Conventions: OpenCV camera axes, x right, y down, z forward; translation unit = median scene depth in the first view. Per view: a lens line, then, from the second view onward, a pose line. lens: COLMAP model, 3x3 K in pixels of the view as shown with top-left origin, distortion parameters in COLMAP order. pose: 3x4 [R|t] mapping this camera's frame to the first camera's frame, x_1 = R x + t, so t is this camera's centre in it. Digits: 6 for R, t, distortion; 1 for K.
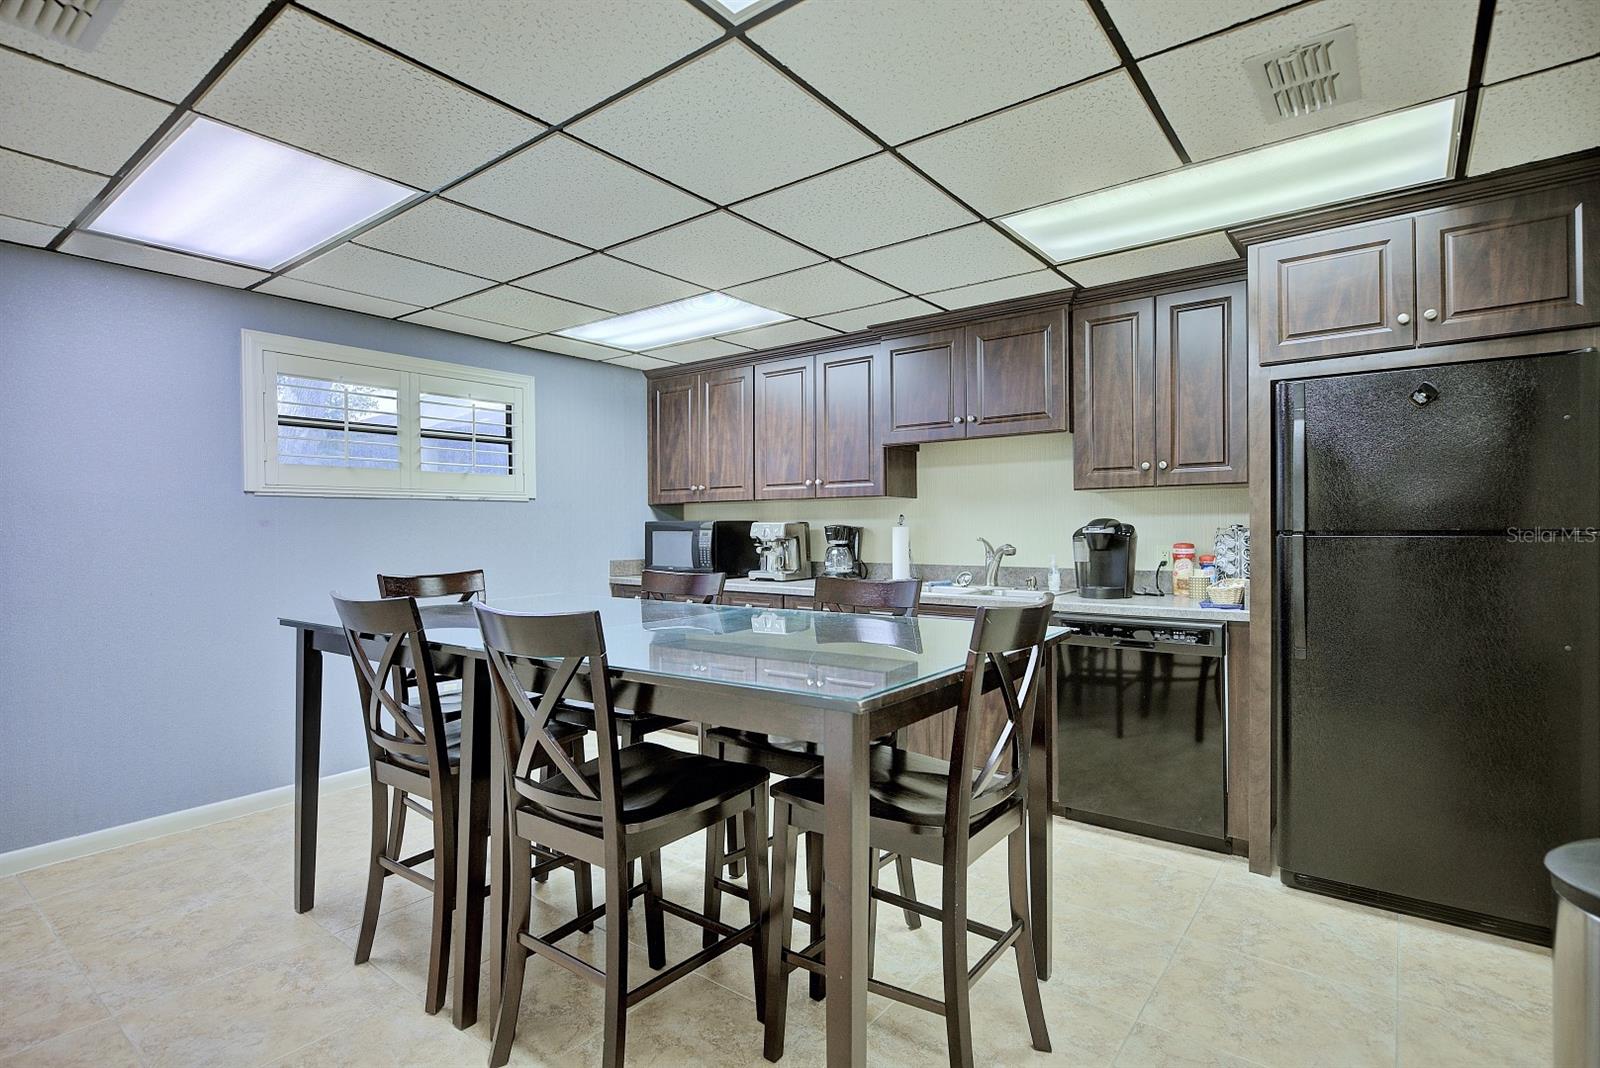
lens RADIAL K [[790.7, 0, 797.8], [0, 790.7, 532.4], [0, 0, 1]] dist [-0.004712, -0.000012]
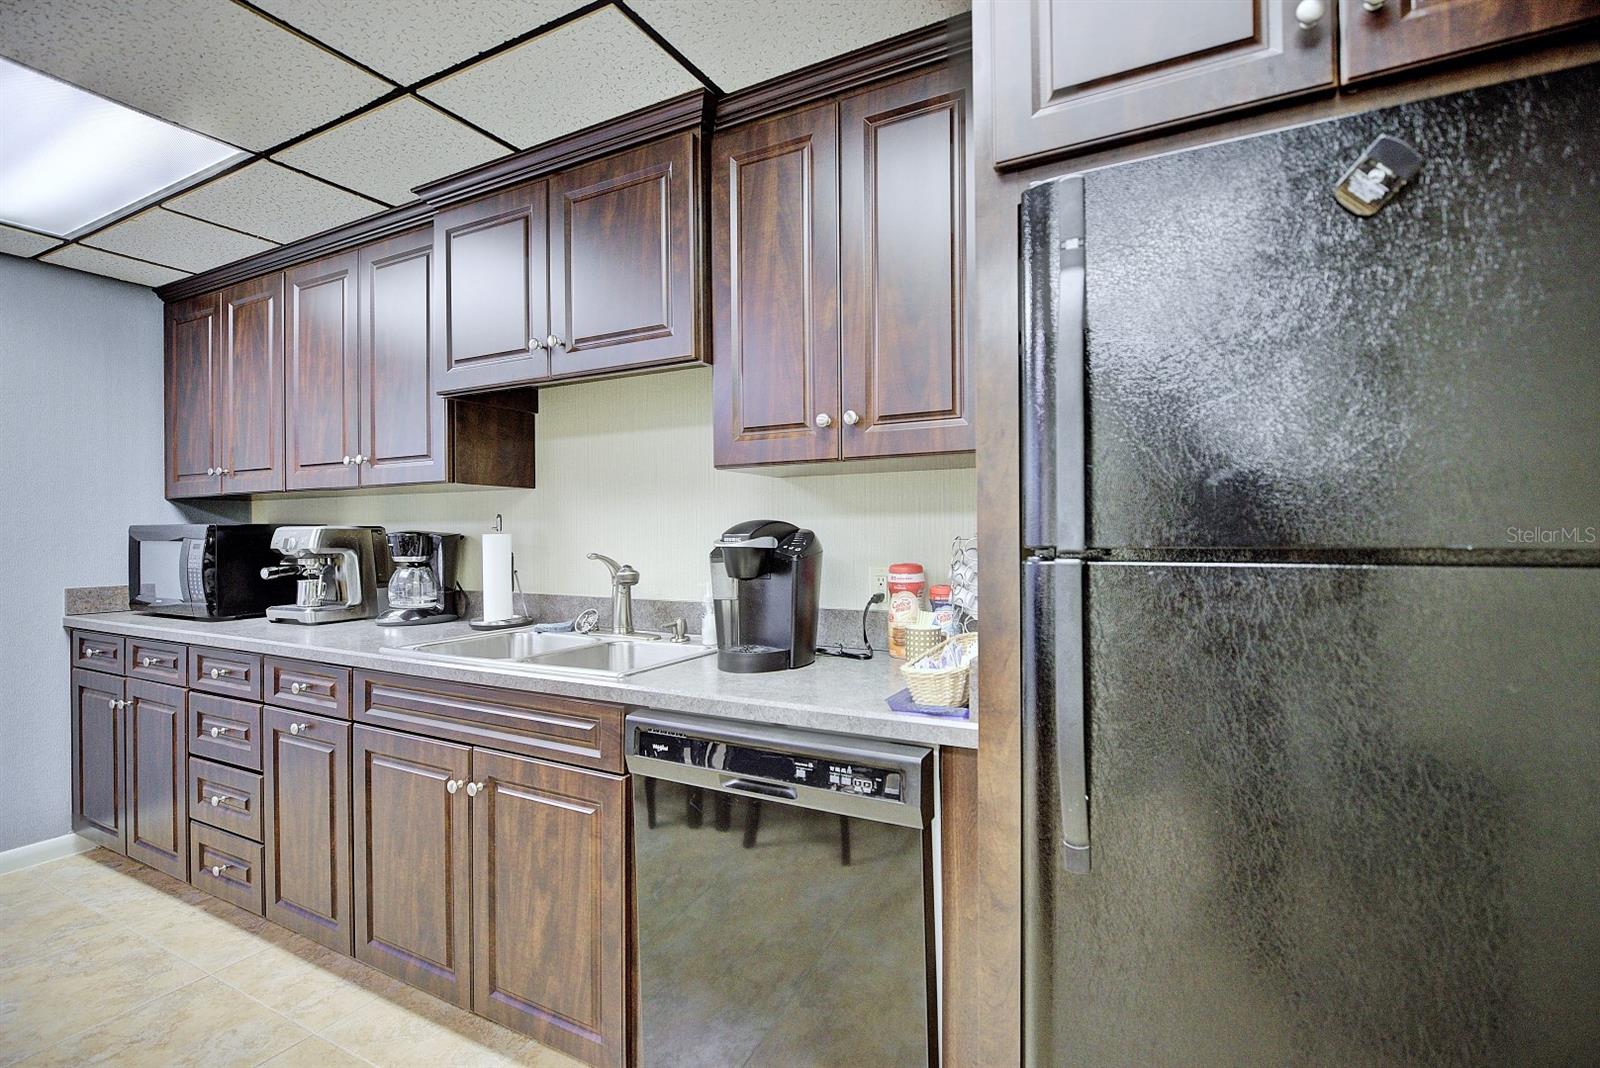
lens RADIAL K [[742.8, 0, 801.7], [0, 742.8, 532.2], [0, 0, 1]] dist [-0.003712, 0.000374]
pose [[0.986427, -0.000125, 0.164199, 0.330272], [0.001052, 0.999984, -0.005560, -0.006297], [-0.164196, 0.005658, 0.986411, 0.490607]]
